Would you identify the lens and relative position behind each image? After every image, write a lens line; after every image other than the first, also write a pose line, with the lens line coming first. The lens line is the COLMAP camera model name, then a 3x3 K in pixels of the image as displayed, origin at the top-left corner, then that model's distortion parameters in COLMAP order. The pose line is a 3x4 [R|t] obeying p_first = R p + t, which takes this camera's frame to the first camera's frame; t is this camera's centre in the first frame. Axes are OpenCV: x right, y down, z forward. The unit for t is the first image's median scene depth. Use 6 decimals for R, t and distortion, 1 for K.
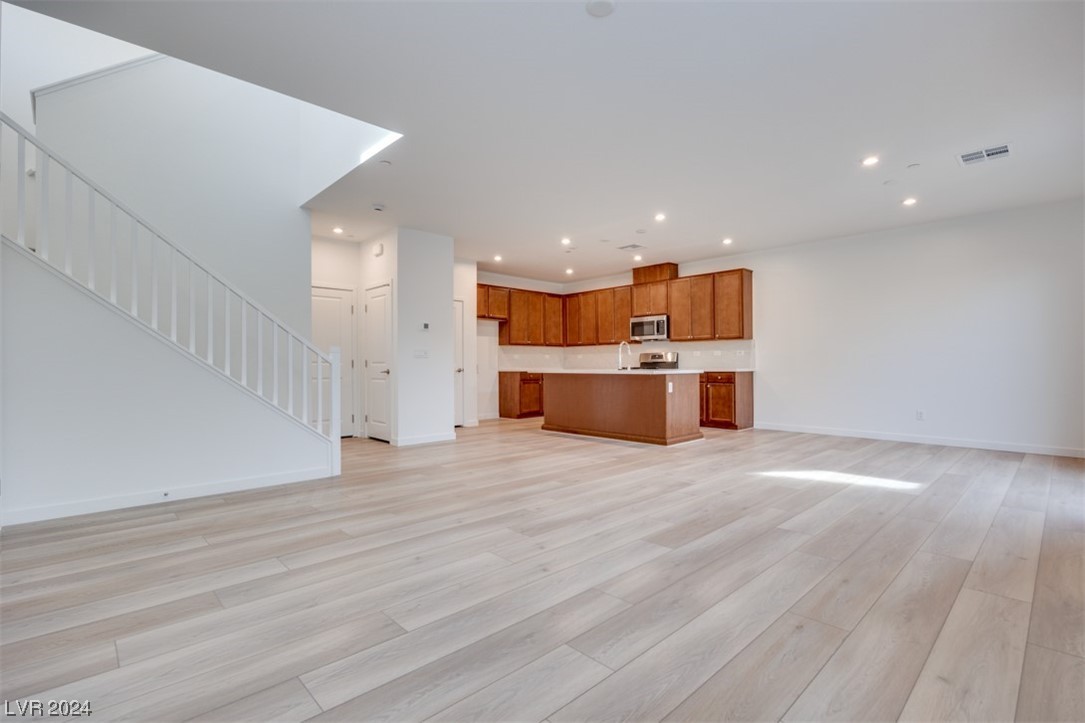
lens RADIAL K [[461.0, 0, 542.5], [0, 461.0, 361.5], [0, 0, 1]] dist [-0.000543, -0.000007]
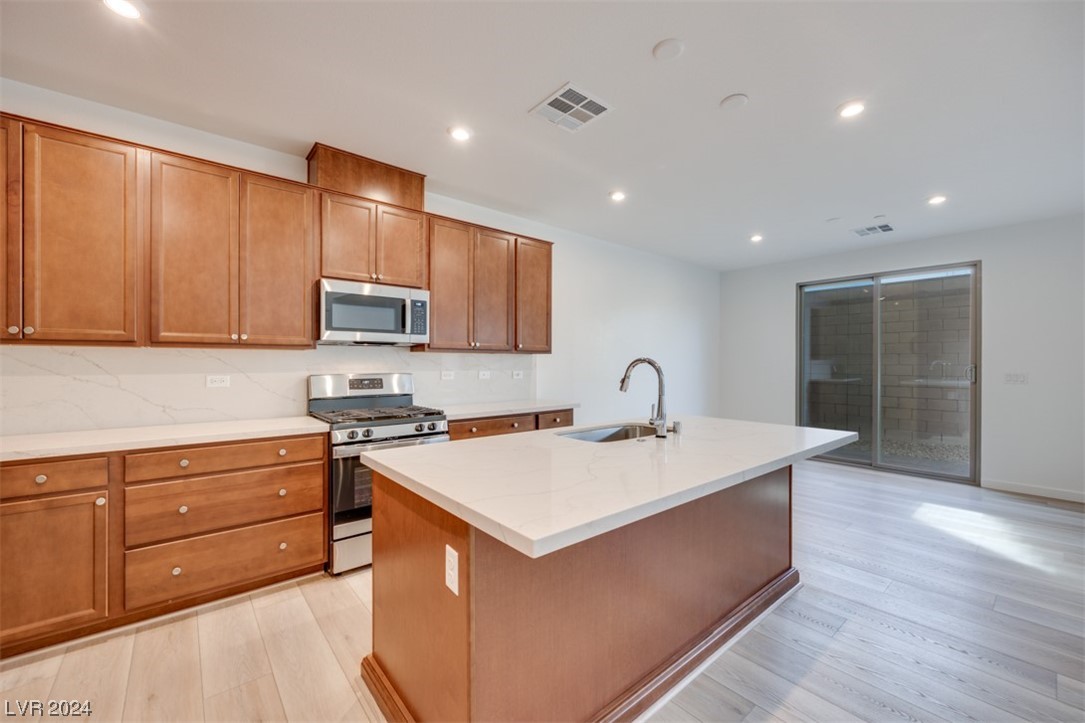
lens RADIAL K [[447.4, 0, 532.6], [0, 447.4, 359.6], [0, 0, 1]] dist [0.000176, 0.000166]
pose [[0.054454, 0.005768, 0.998500, -0.148648], [-0.012179, 0.999913, -0.005112, -0.031287], [-0.998442, -0.011882, 0.054520, 0.817133]]
